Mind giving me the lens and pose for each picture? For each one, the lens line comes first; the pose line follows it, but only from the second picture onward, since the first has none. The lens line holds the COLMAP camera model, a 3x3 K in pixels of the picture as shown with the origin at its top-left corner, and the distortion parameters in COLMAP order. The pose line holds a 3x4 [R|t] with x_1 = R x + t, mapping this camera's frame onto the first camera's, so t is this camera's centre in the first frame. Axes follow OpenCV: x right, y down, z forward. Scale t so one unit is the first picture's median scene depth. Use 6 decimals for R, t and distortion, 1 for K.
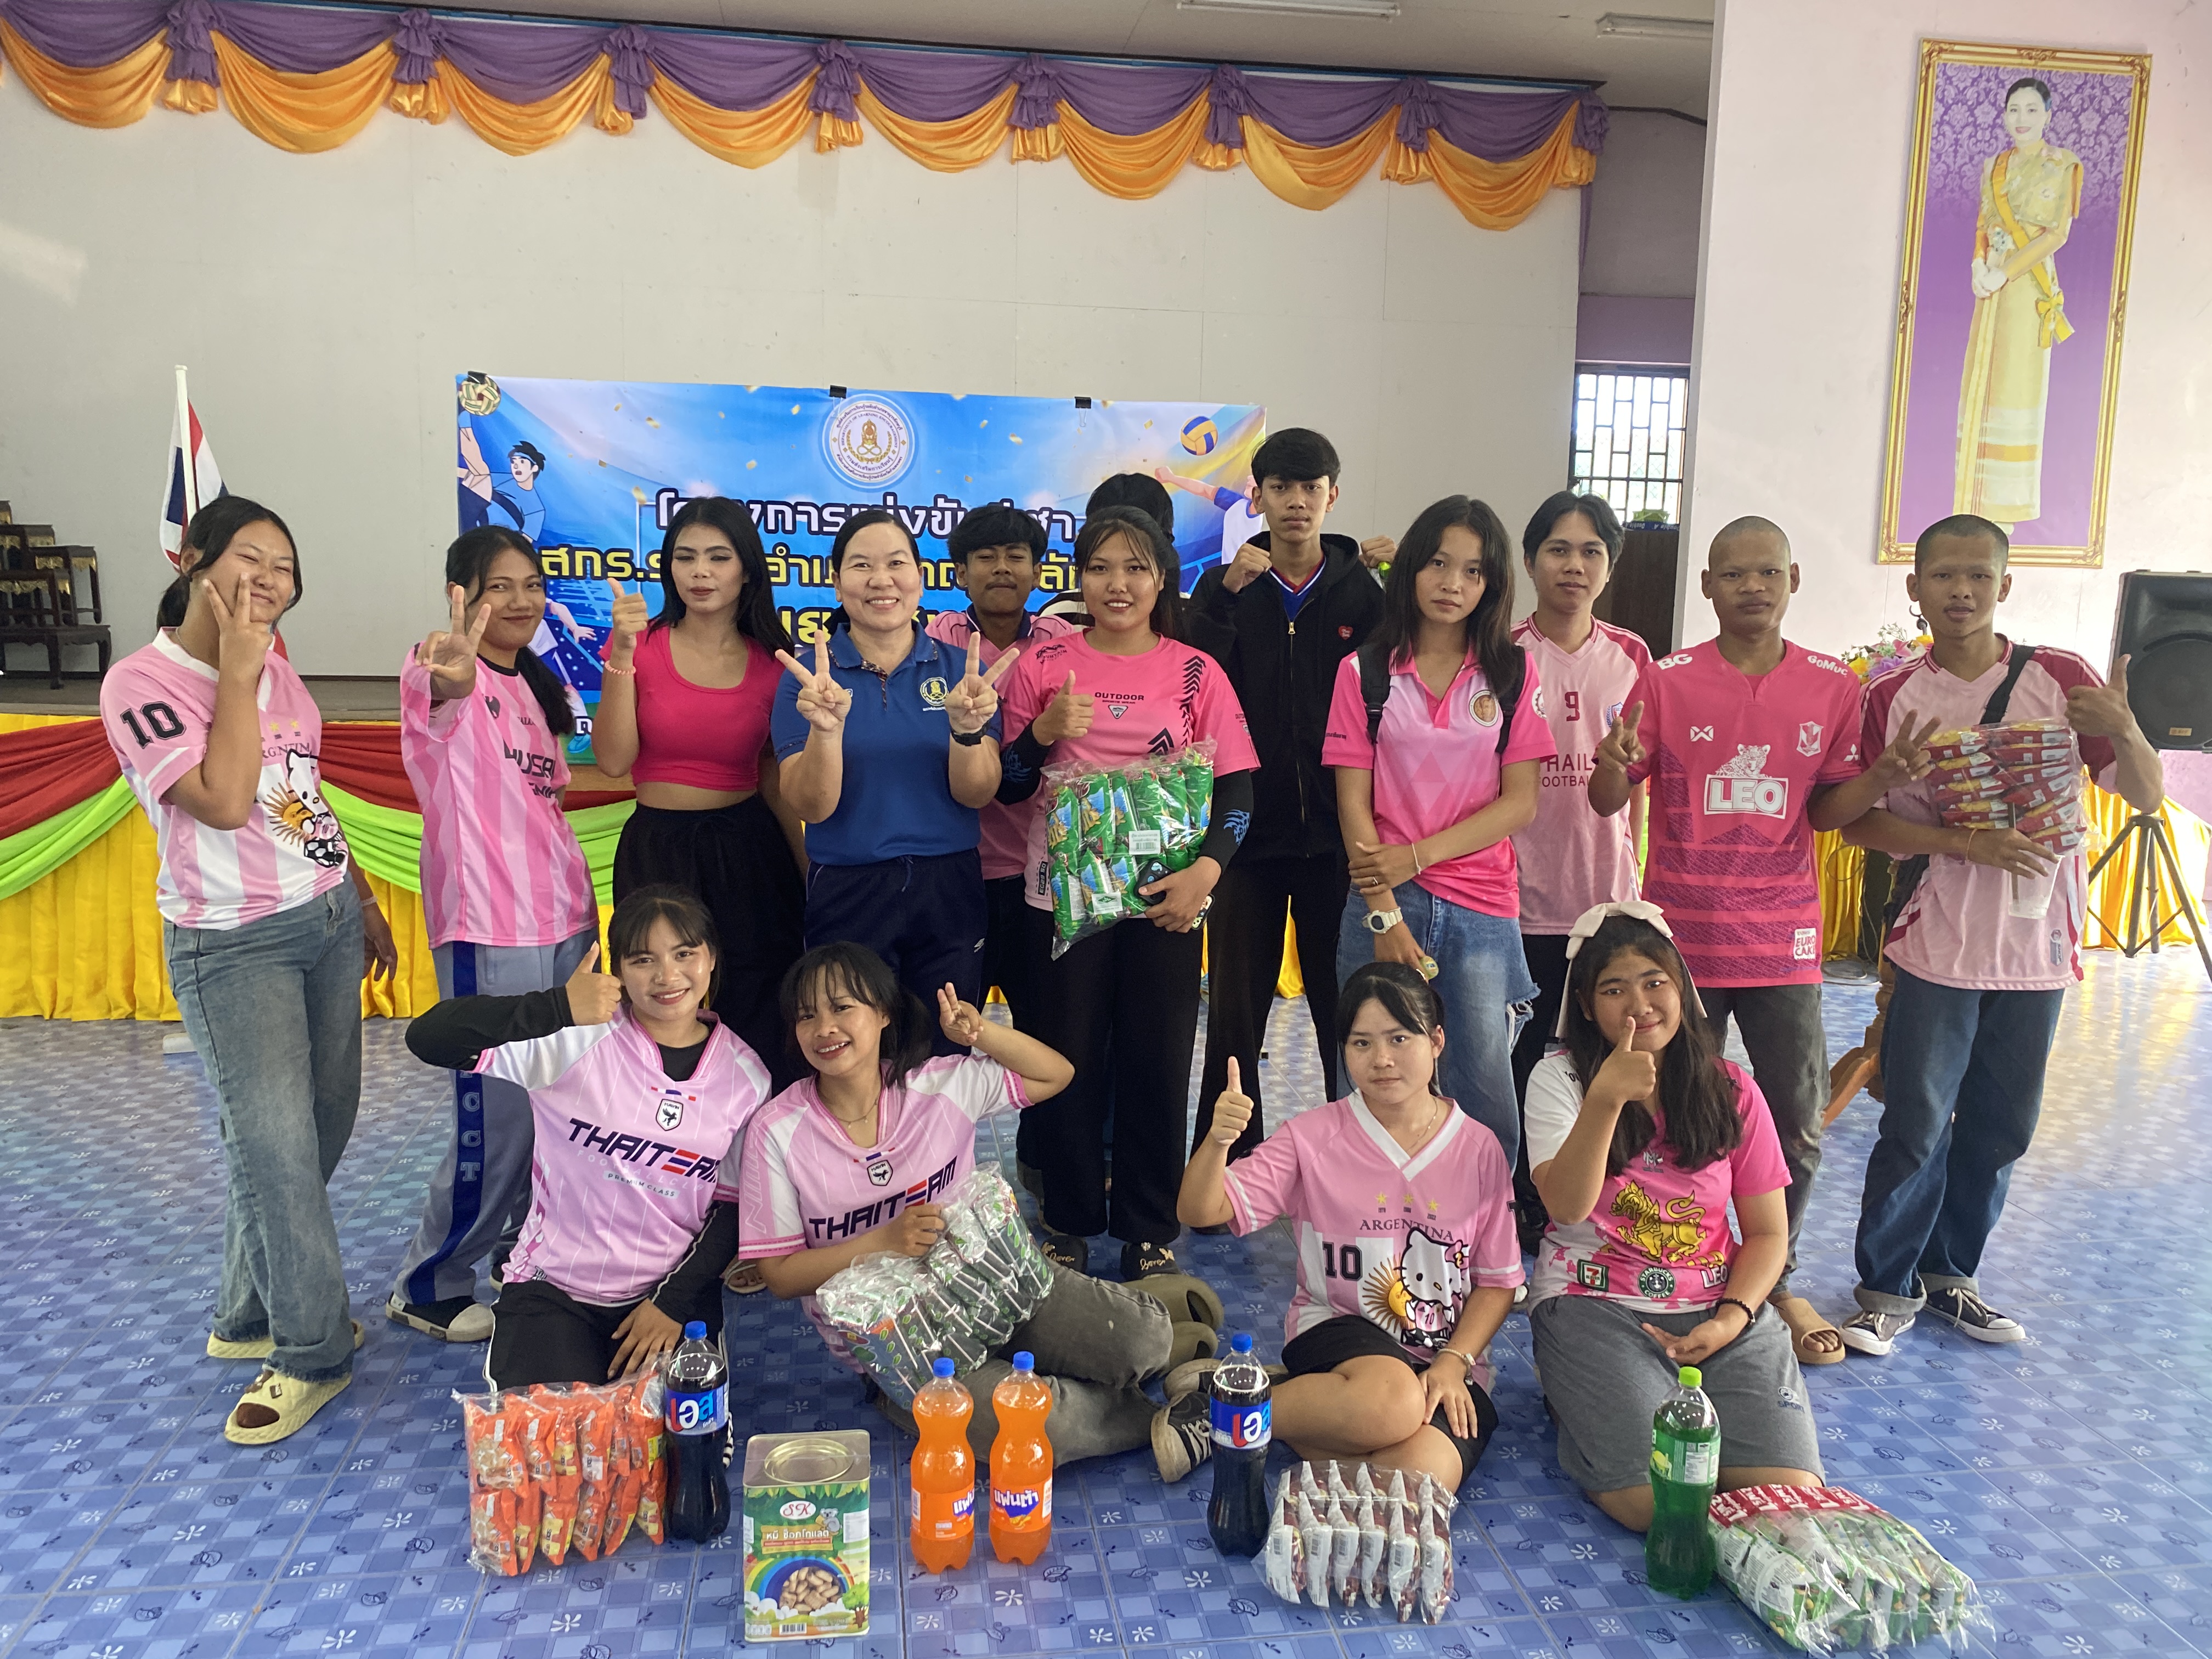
lens RADIAL K [[1685.4, 0, 1099.5], [0, 1685.4, 819.6], [0, 0, 1]] dist [0.011198, -0.016454]
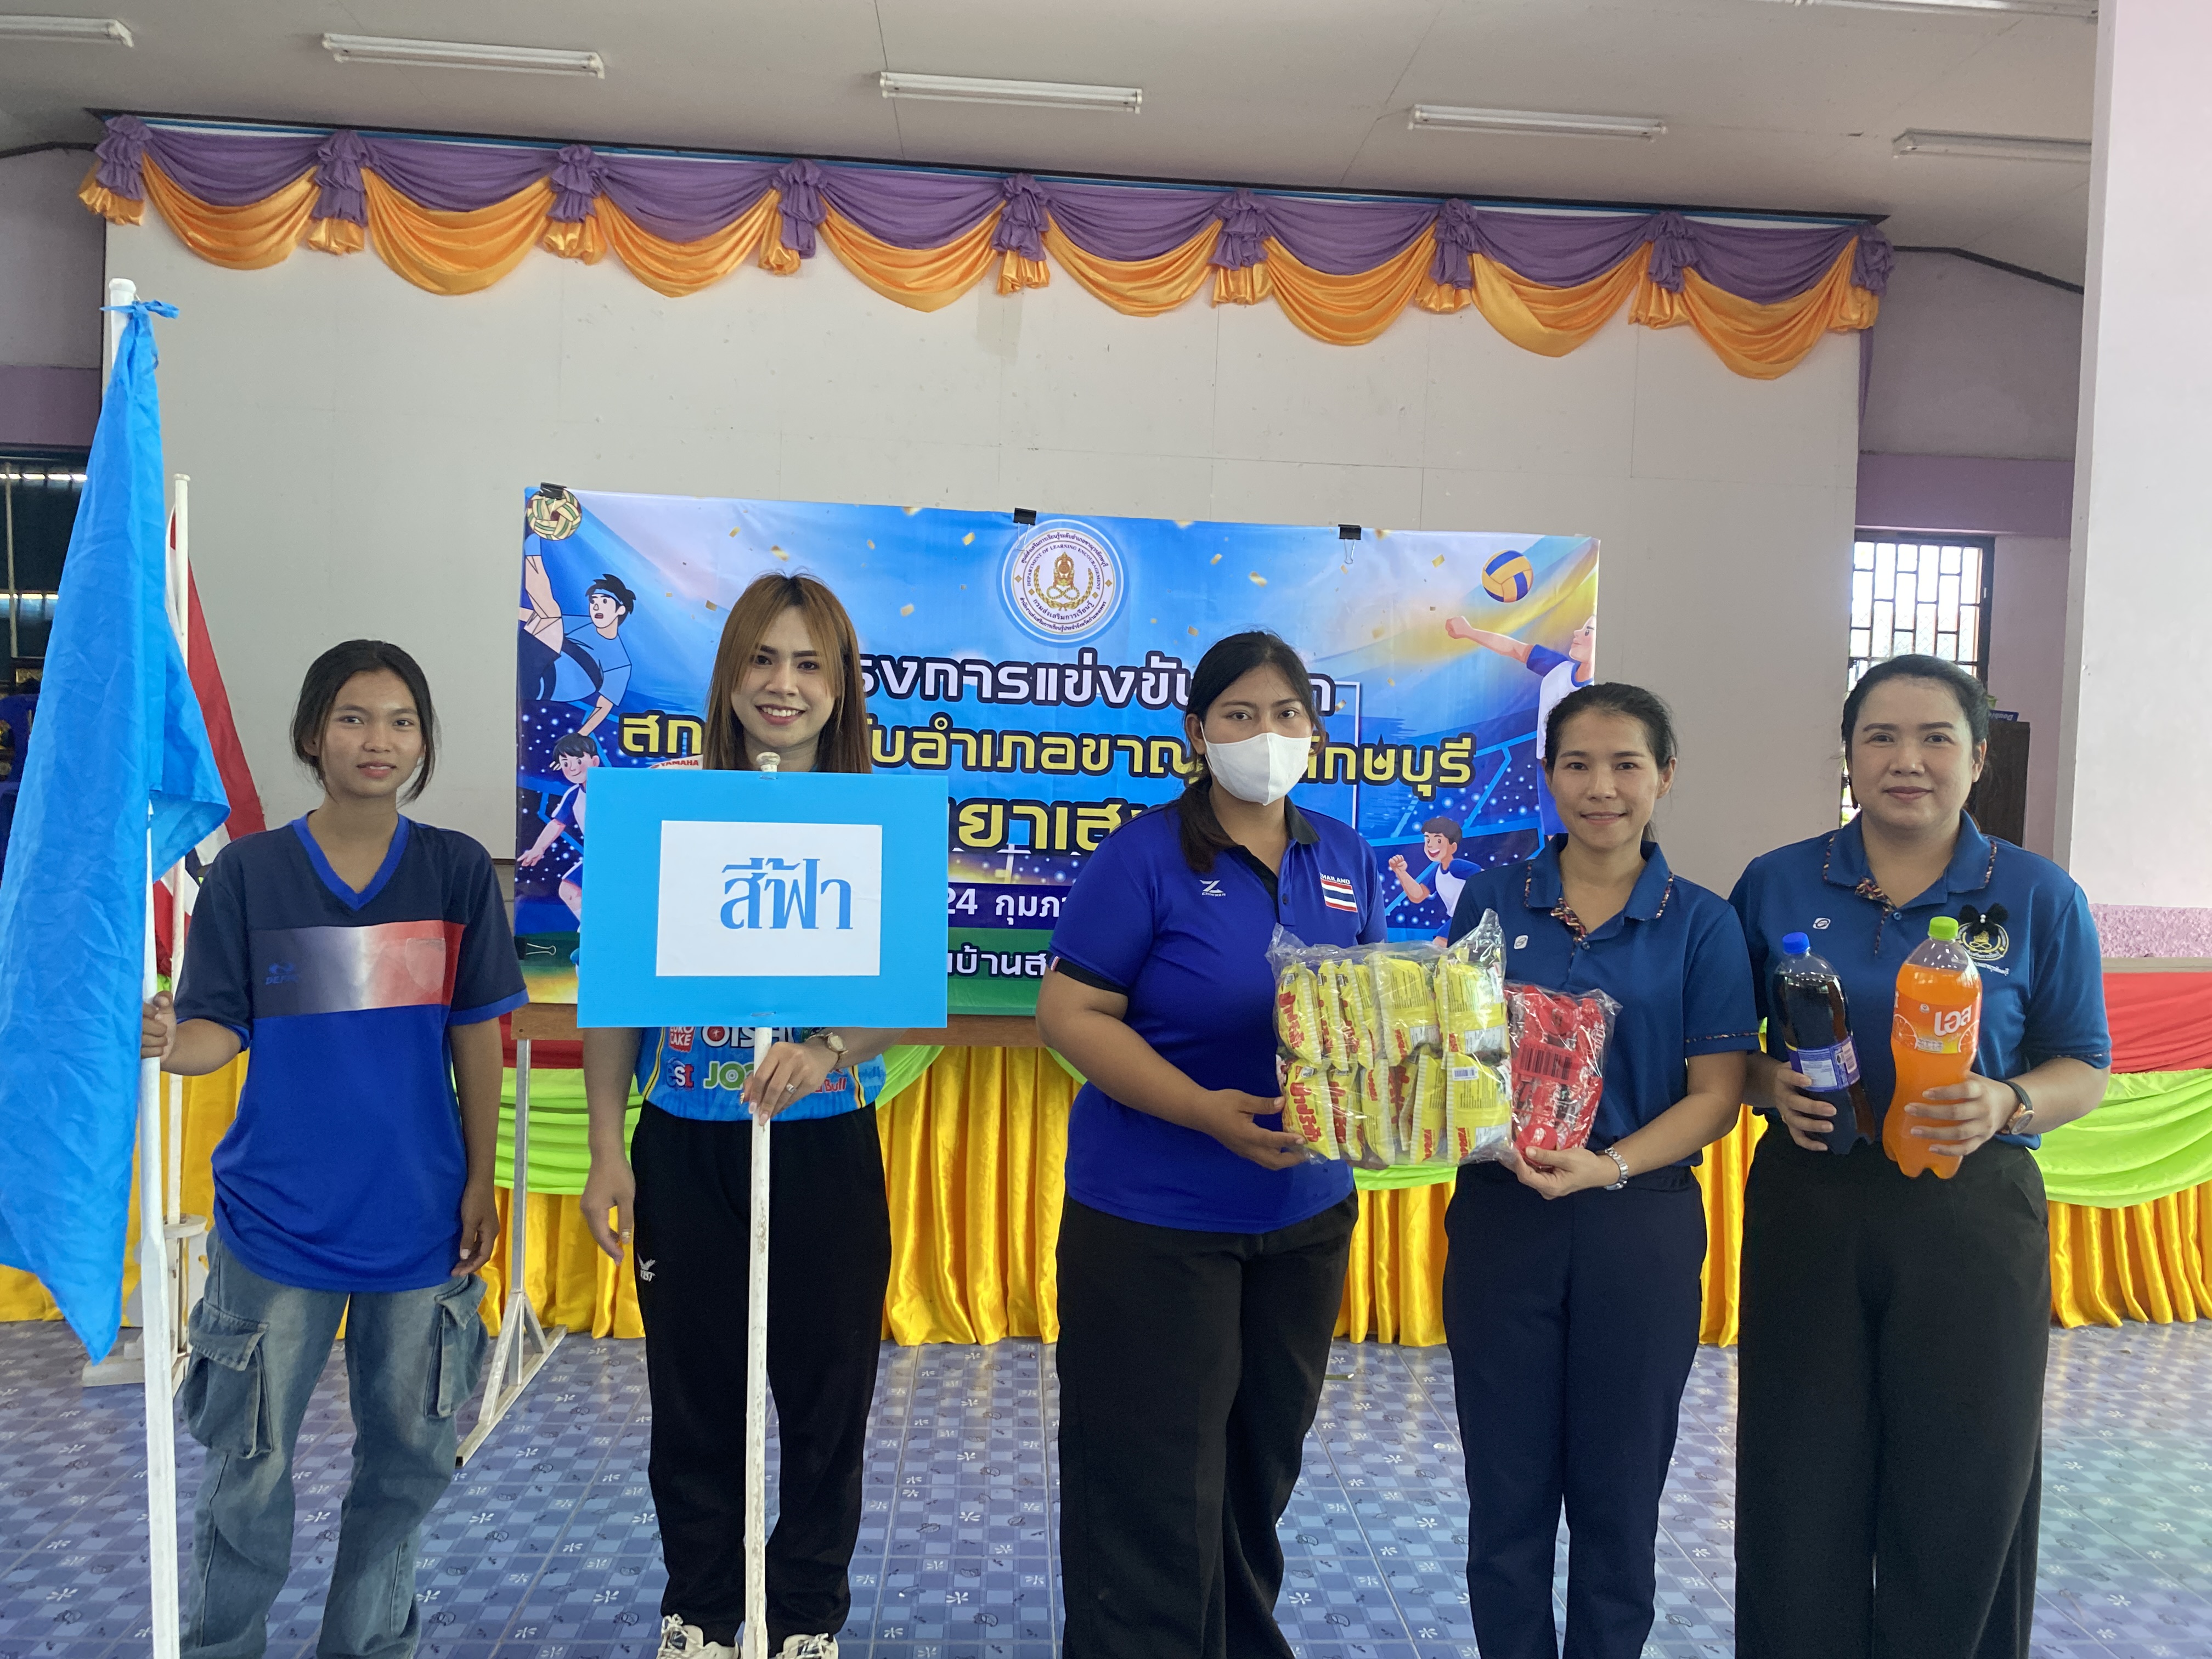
lens RADIAL K [[1685.4, 0, 1114.8], [0, 1685.4, 803.4], [0, 0, 1]] dist [0.011198, -0.016454]
pose [[0.996470, 0.019064, -0.081752, -0.026506], [-0.028460, 0.992917, -0.115349, -0.021190], [0.078974, 0.117269, 0.989955, 0.142825]]
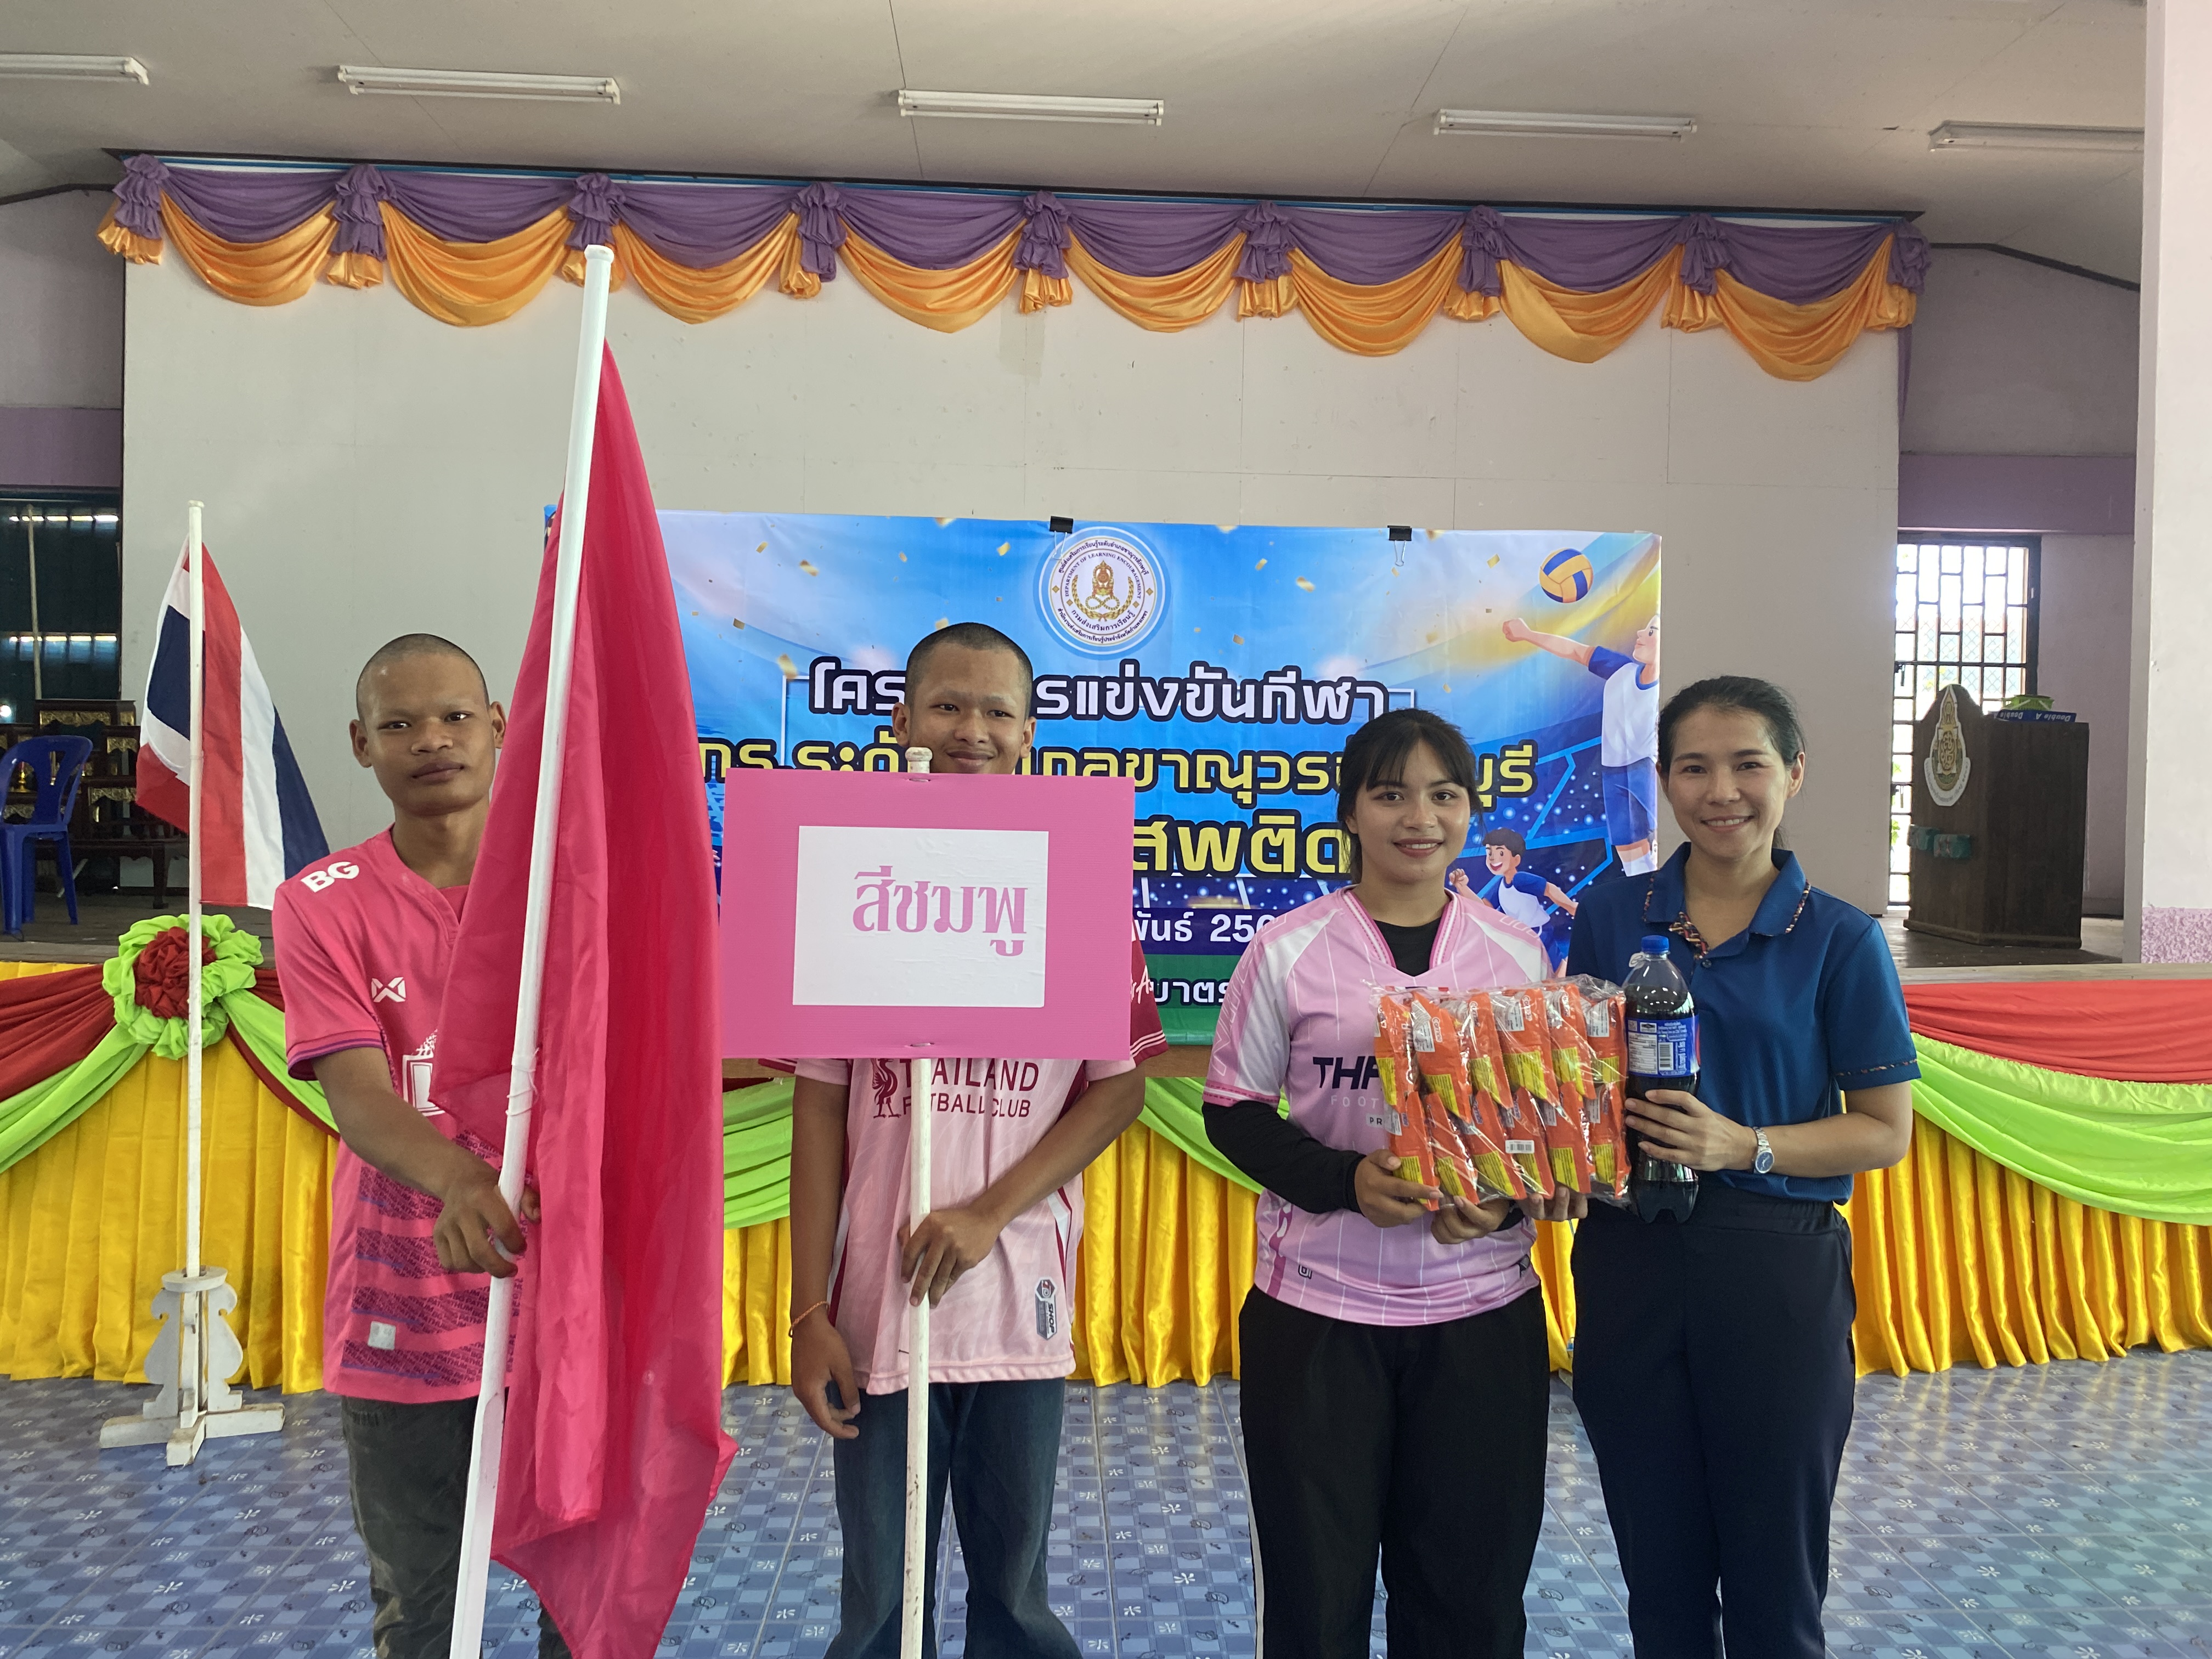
lens RADIAL K [[1685.4, 0, 1115.7], [0, 1685.4, 800.5], [0, 0, 1]] dist [0.011198, -0.016454]
pose [[0.995360, -0.002108, -0.096200, -0.032410], [-0.010636, 0.991224, -0.131761, -0.021167], [0.095633, 0.132173, 0.986603, 0.158144]]
